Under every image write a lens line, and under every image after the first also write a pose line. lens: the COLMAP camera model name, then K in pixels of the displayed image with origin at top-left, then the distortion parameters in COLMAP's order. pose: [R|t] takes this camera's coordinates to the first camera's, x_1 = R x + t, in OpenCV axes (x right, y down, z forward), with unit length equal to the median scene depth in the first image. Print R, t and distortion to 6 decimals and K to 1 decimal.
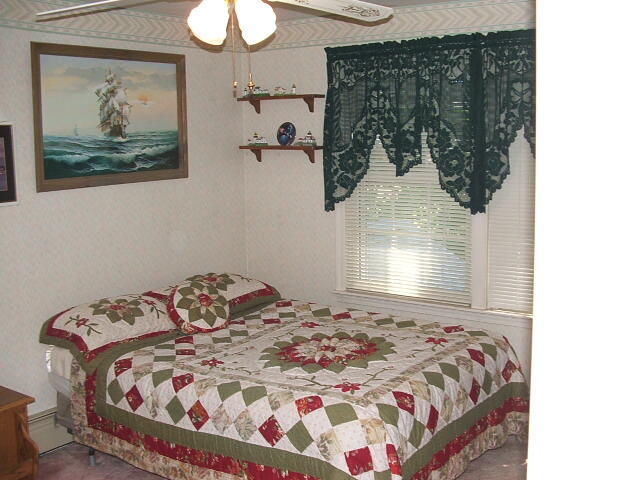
lens RADIAL K [[751.5, 0, 348.8], [0, 751.5, 236.5], [0, 0, 1]] dist [-0.144003, 0.000000]
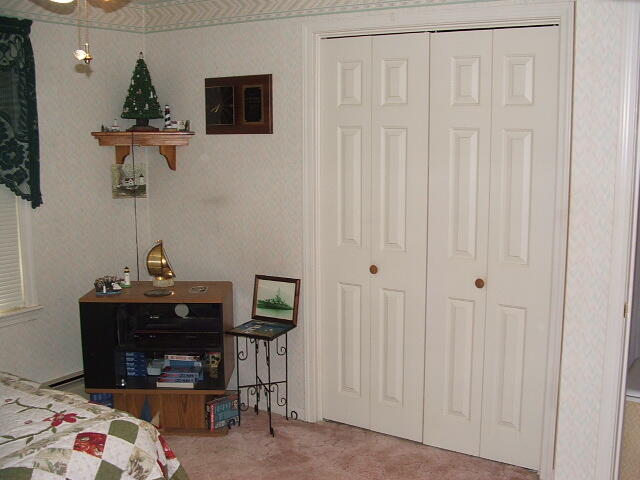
lens RADIAL K [[751.5, 0, 324.7], [0, 751.5, 244.6], [0, 0, 1]] dist [-0.144003, 0.000000]
pose [[-0.001246, -0.141730, 0.989905, -0.794751], [0.143111, 0.979691, 0.140447, -0.066019], [-0.989706, 0.141842, 0.019062, 0.663143]]
